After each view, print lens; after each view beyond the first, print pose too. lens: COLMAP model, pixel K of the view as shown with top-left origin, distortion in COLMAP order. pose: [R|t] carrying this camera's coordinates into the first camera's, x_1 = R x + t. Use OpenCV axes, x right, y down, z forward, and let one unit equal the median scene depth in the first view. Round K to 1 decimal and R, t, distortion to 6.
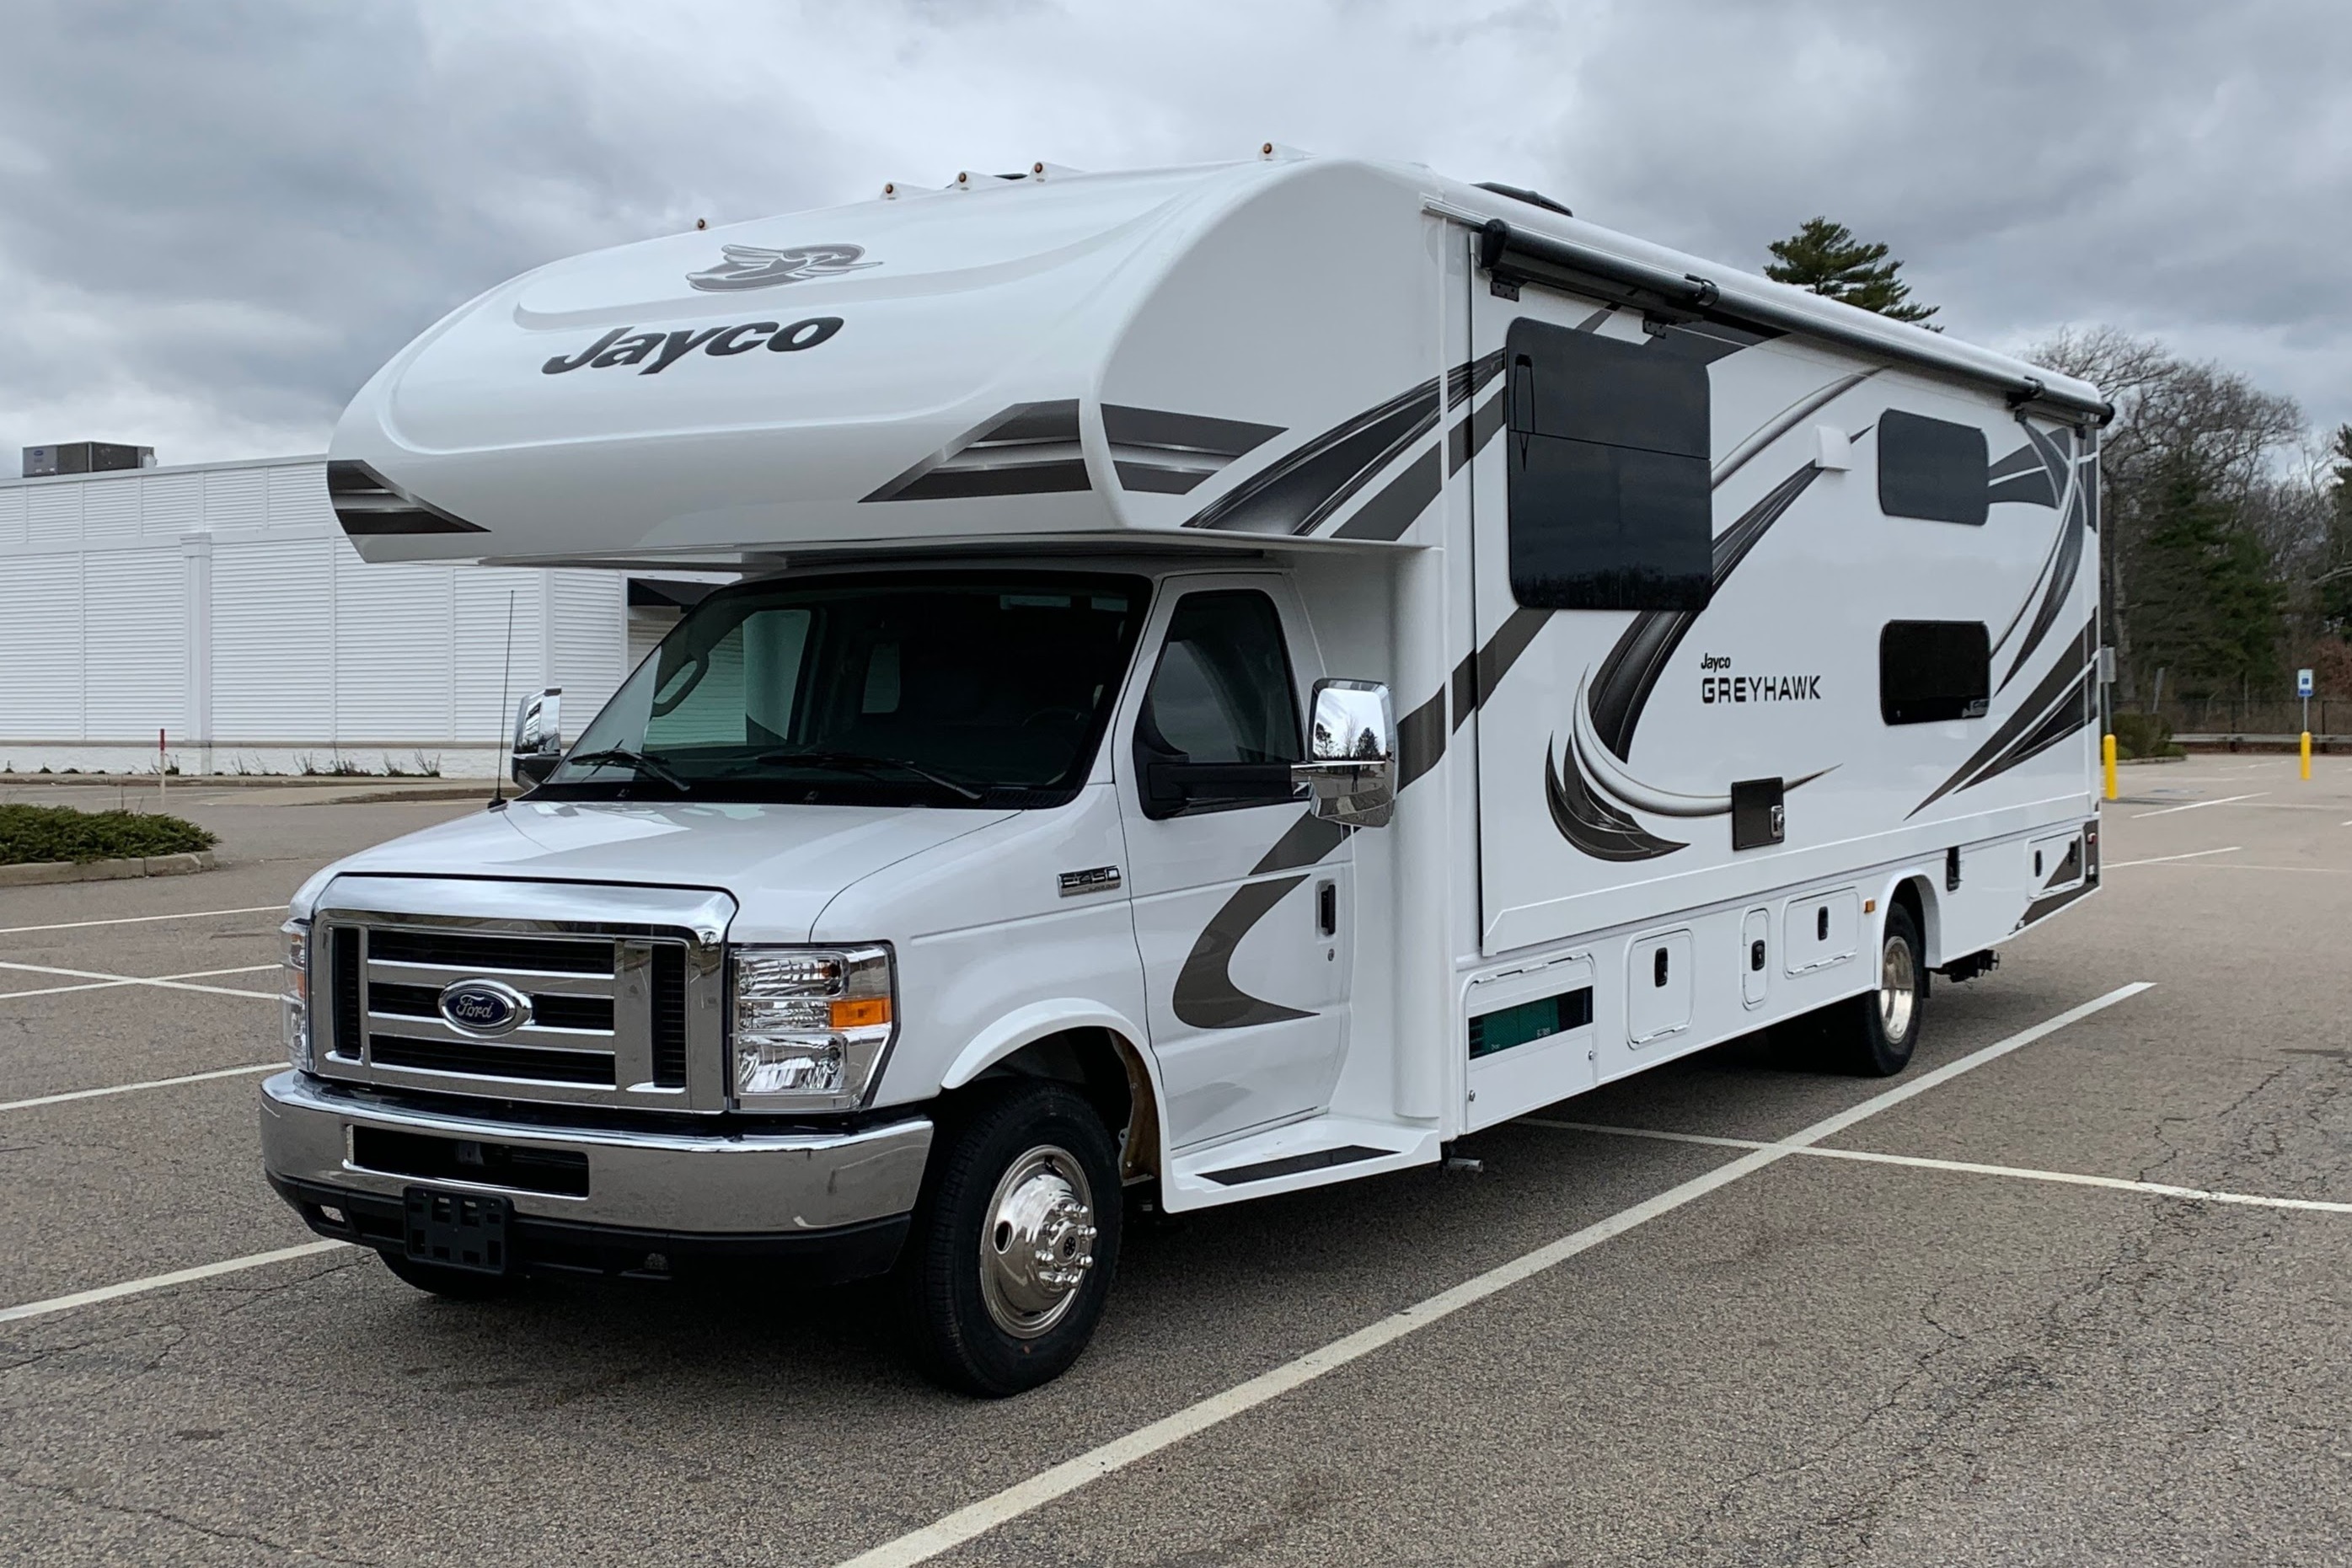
lens RADIAL K [[2608.2, 0, 1176.0], [0, 2608.2, 784.0], [0, 0, 1]] dist [0.194518, -0.585671]
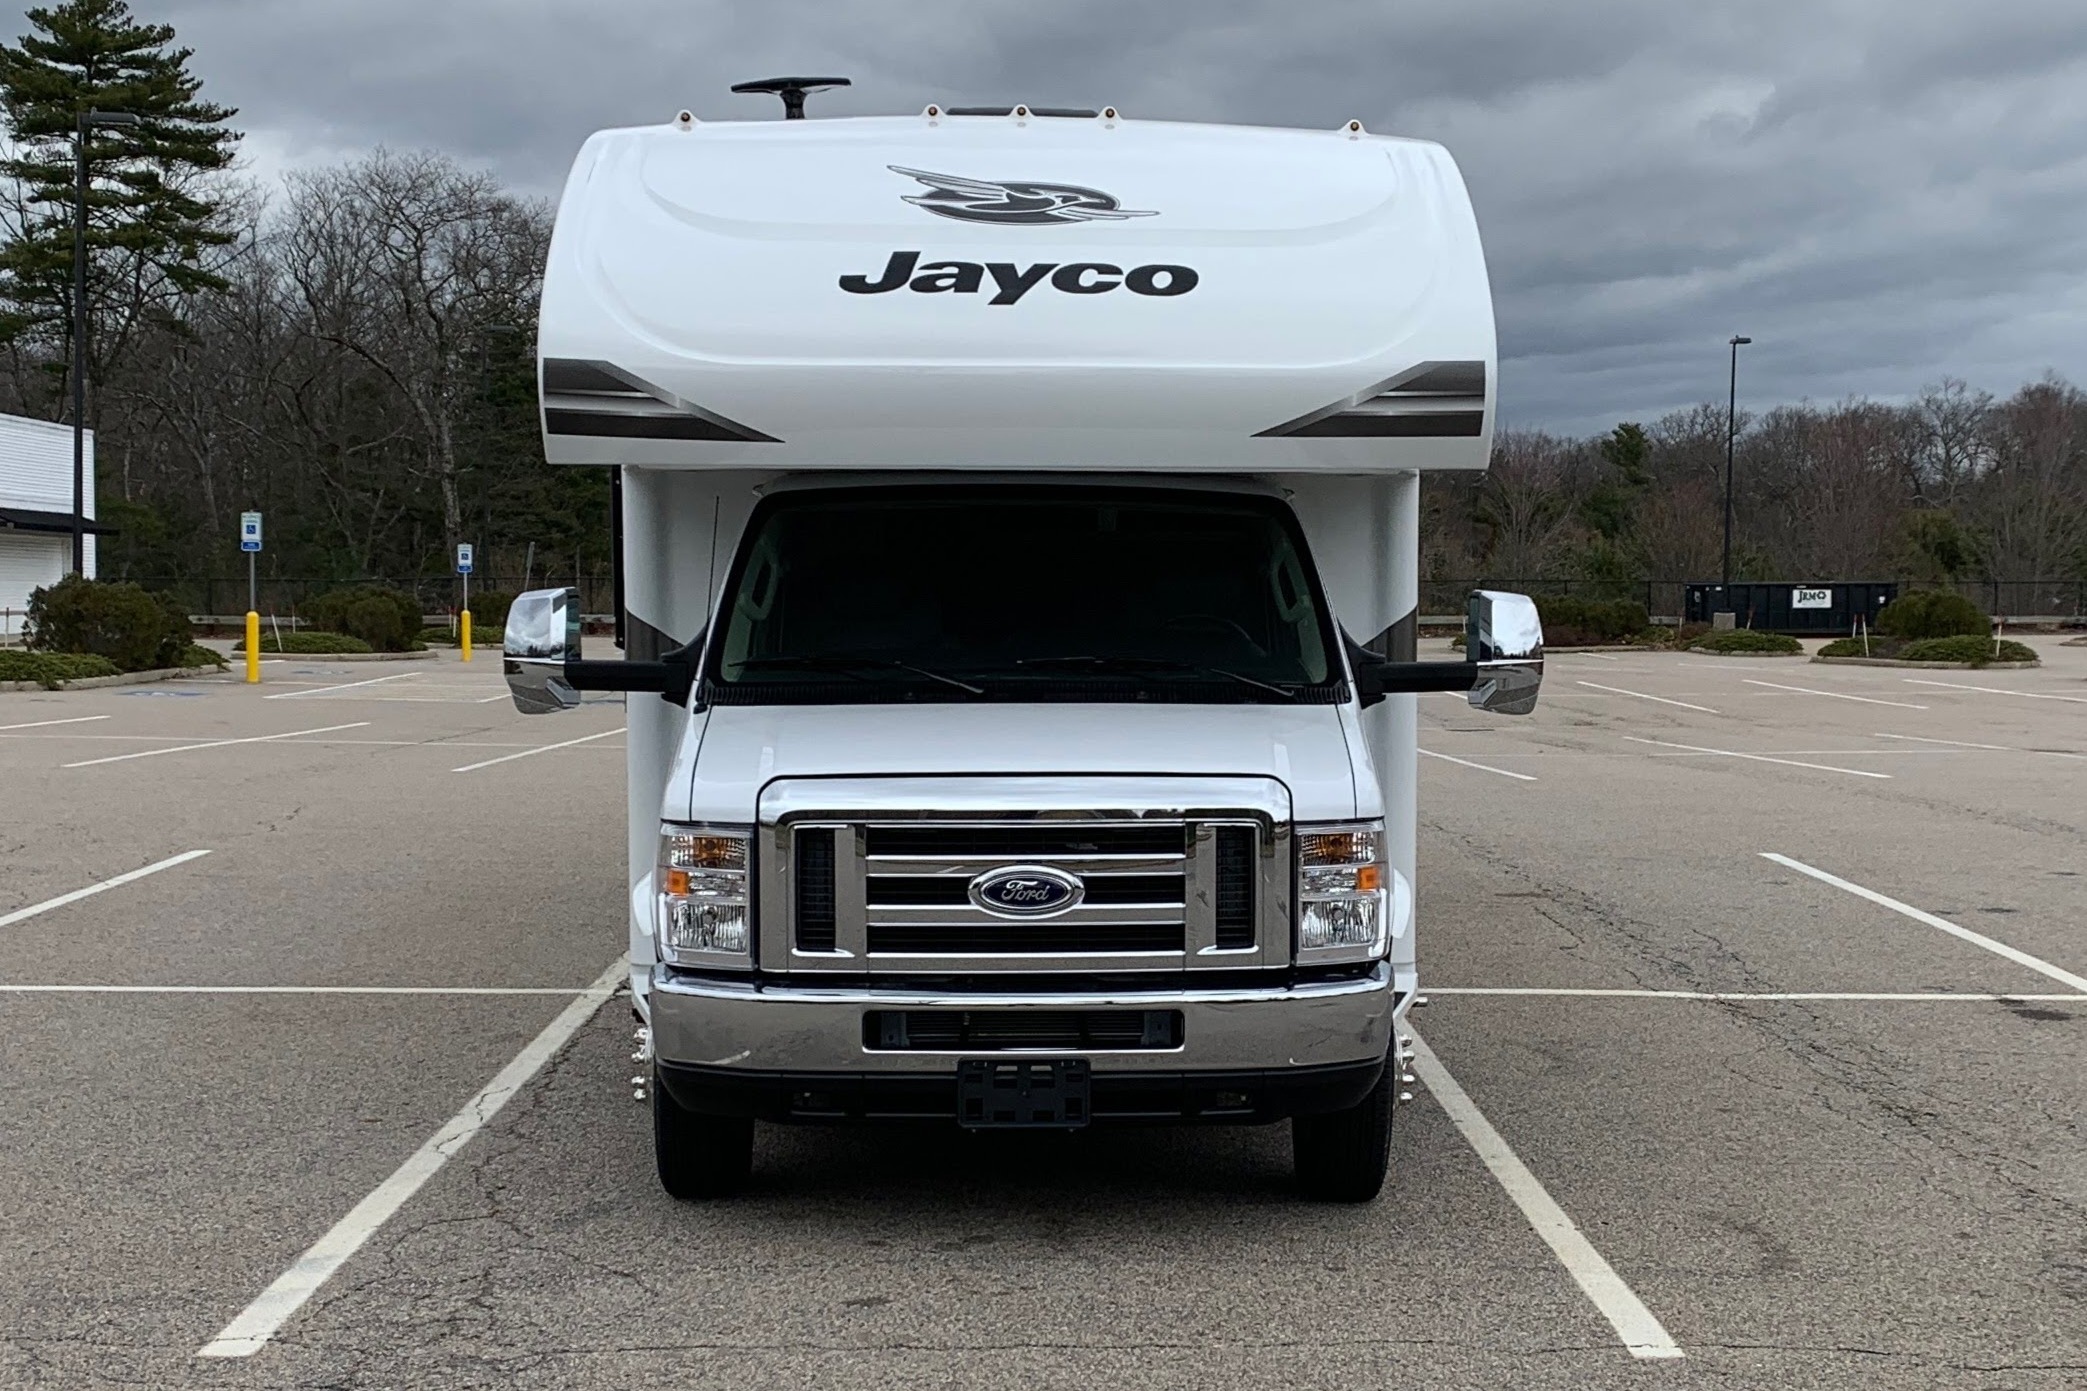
lens RADIAL K [[3197.1, 0, 1096.0], [0, 3197.1, 760.8], [0, 0, 1]] dist [0.158950, -0.063175]
pose [[0.814334, -0.027401, 0.579749, -1.020906], [0.010866, 0.999430, 0.031973, -0.012130], [-0.580295, -0.019737, 0.814167, -0.100953]]
